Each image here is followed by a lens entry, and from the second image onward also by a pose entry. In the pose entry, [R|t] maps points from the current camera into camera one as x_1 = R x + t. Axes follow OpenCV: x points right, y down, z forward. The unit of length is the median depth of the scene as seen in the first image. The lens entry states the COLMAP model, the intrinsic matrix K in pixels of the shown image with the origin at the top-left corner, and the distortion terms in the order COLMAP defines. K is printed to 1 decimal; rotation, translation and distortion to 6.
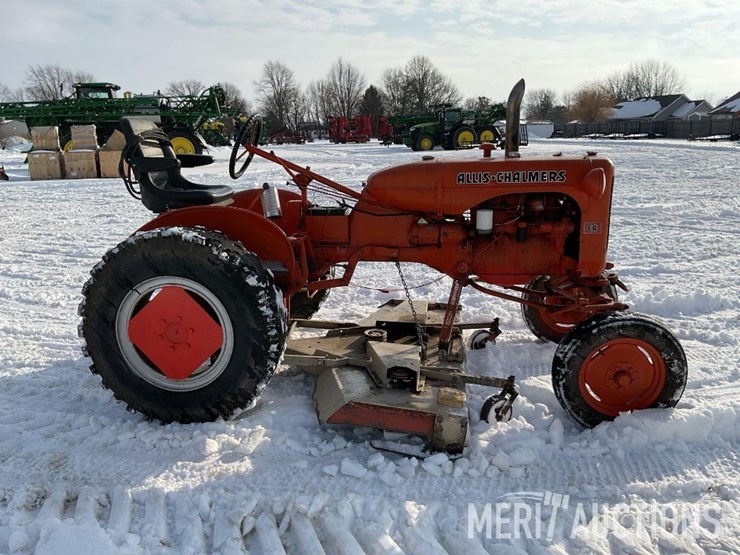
lens RADIAL K [[627.9, 0, 370.0], [0, 627.9, 277.5], [0, 0, 1]] dist [0.009468, -0.072158]
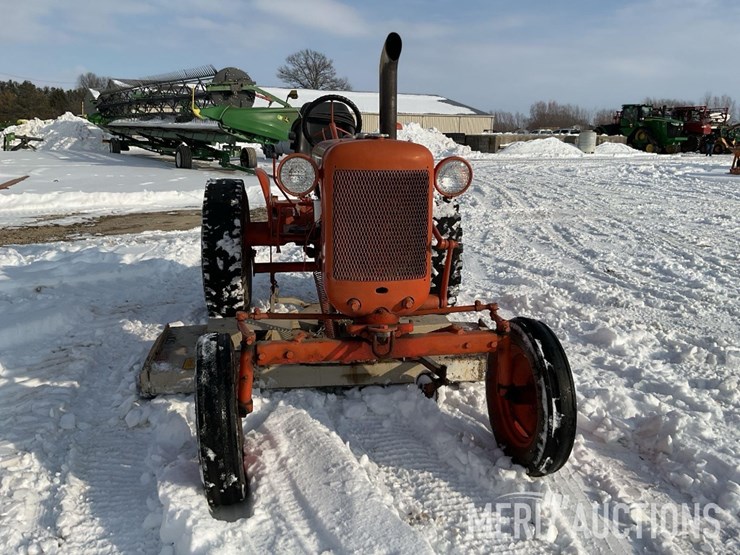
lens RADIAL K [[615.6, 0, 370.0], [0, 615.6, 277.5], [0, 0, 1]] dist [0.087615, -0.164344]
pose [[0.256606, 0.234261, -0.937697, 0.132557], [-0.231644, 0.956812, 0.175646, -0.022135], [0.938347, 0.172140, 0.299789, 0.108104]]
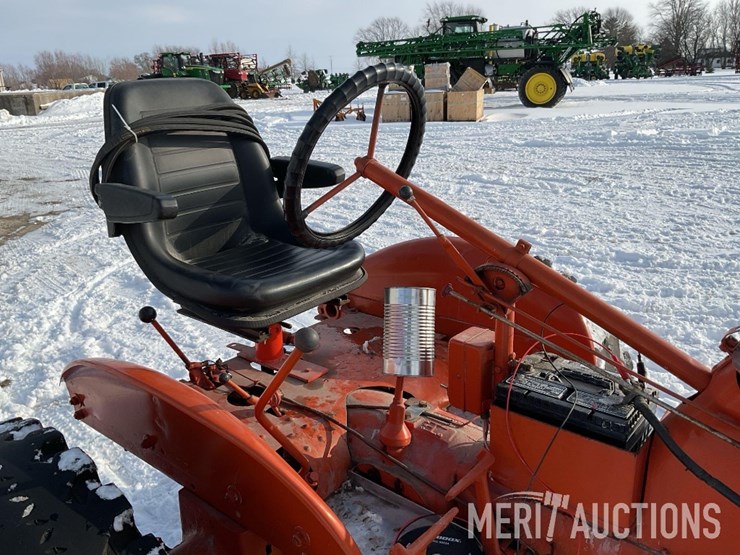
lens RADIAL K [[610.0, 0, 365.0], [0, 610.0, 276.5], [0, 0, 1]] dist [0.060993, -0.104015]
pose [[0.833958, 0.154482, -0.529763, -0.000282], [-0.097839, 0.986199, 0.133562, -0.027011], [0.543085, -0.059554, 0.837563, 0.099358]]
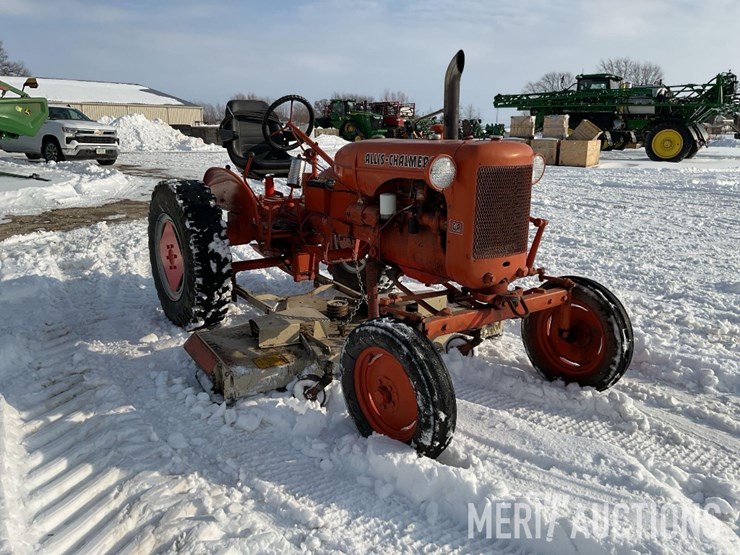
lens RADIAL K [[615.6, 0, 370.0], [0, 615.6, 277.5], [0, 0, 1]] dist [0.087615, -0.164344]
pose [[0.666567, 0.192377, -0.720194, 0.113020], [-0.183114, 0.978780, 0.091971, -0.008475], [0.722604, 0.070572, 0.687650, 0.045206]]
